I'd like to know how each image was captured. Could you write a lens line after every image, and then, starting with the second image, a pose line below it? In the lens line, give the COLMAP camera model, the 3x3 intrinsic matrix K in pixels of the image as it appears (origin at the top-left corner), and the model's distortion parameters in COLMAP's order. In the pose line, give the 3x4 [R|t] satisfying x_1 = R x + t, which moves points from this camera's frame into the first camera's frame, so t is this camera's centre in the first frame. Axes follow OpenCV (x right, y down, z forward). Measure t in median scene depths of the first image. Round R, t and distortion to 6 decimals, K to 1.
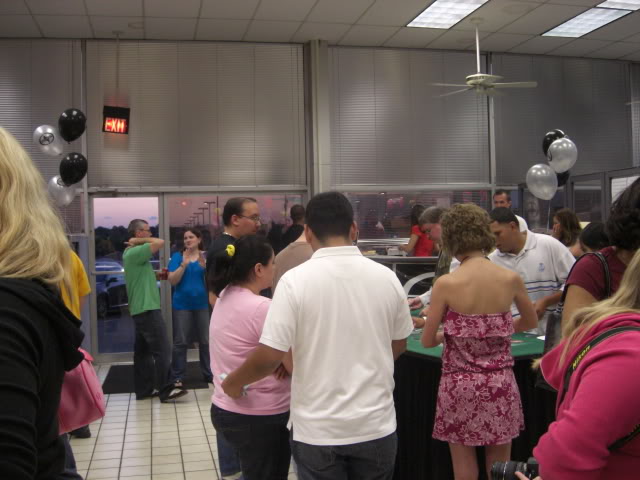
lens RADIAL K [[707.2, 0, 320.0], [0, 707.2, 240.0], [0, 0, 1]] dist [-0.125422, -0.007560]
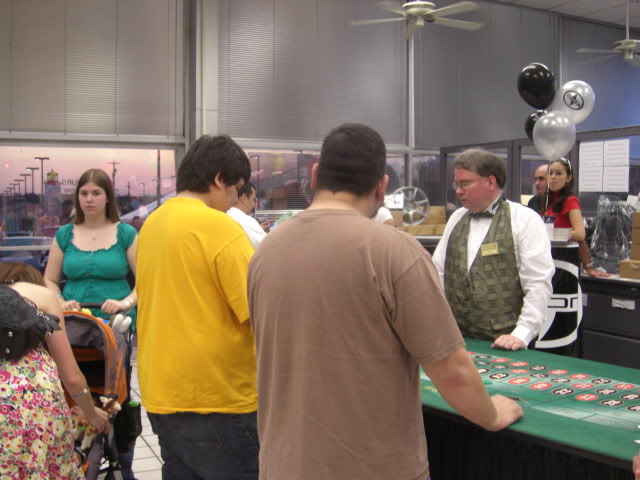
lens RADIAL K [[707.2, 0, 320.0], [0, 707.2, 240.0], [0, 0, 1]] dist [-0.125422, -0.007560]
pose [[0.971476, 0.012143, 0.236826, -0.055467], [-0.021632, 0.999062, 0.037507, 0.001372], [-0.236148, -0.041560, 0.970828, 0.231954]]
